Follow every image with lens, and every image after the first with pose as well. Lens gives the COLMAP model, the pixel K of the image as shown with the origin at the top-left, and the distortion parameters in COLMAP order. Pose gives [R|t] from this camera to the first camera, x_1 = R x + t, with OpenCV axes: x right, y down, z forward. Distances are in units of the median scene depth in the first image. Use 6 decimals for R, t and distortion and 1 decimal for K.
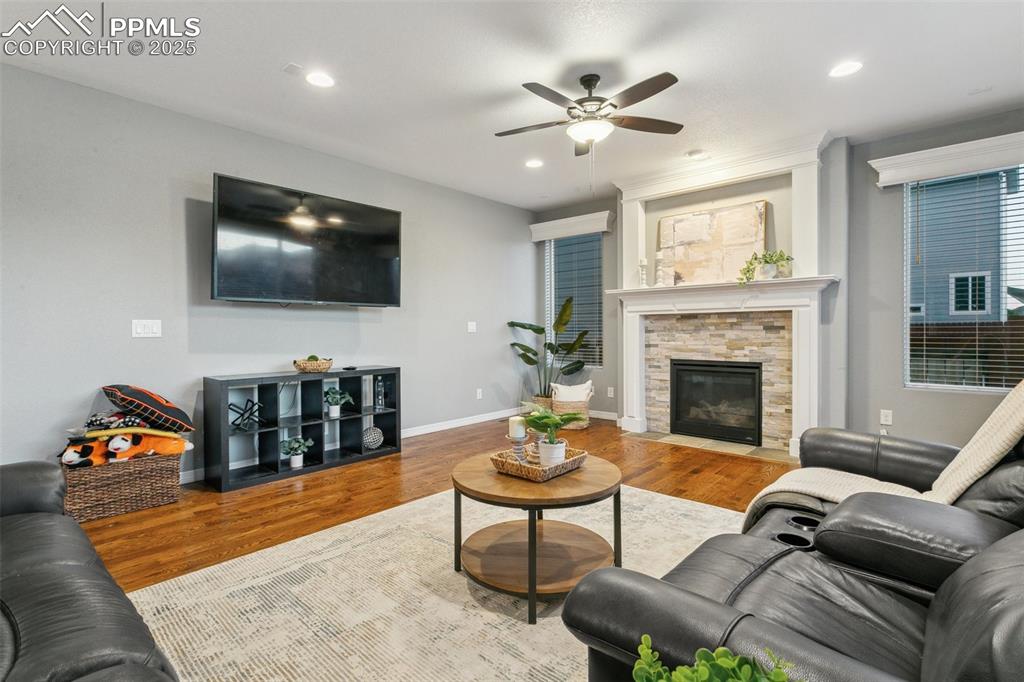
lens RADIAL K [[484.0, 0, 503.6], [0, 484.0, 335.7], [0, 0, 1]] dist [0.001496, -0.000780]
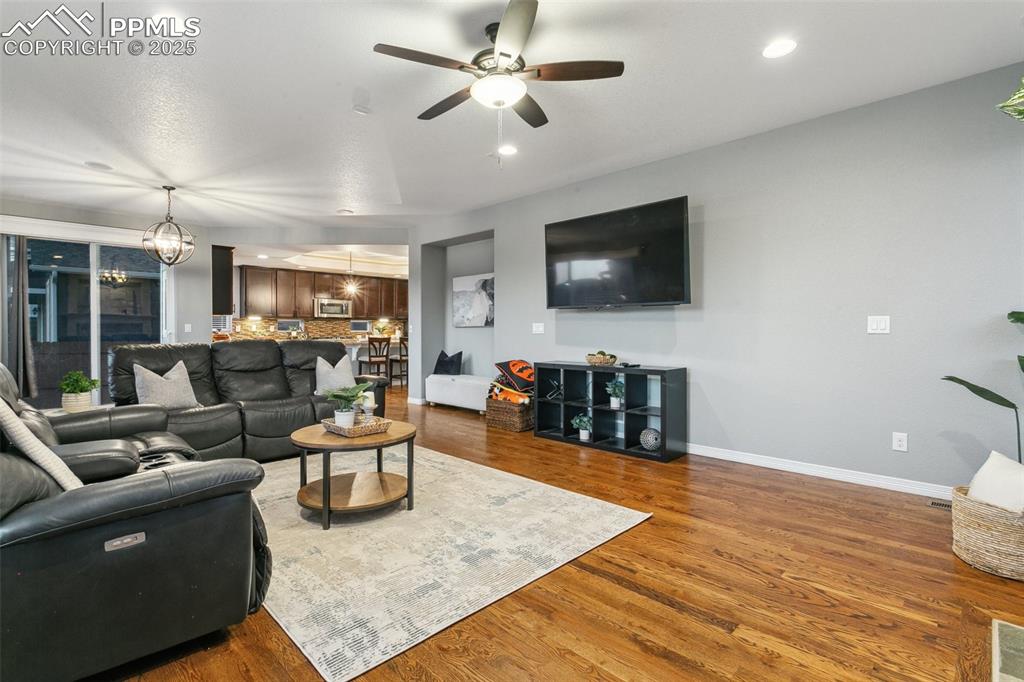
lens RADIAL K [[484.0, 0, 505.6], [0, 484.0, 330.2], [0, 0, 1]] dist [0.001496, -0.000780]
pose [[-0.049645, 0.007377, -0.998740, 0.694327], [-0.006444, 0.999950, 0.007706, -0.015385], [0.998746, 0.006819, -0.049595, 0.718459]]
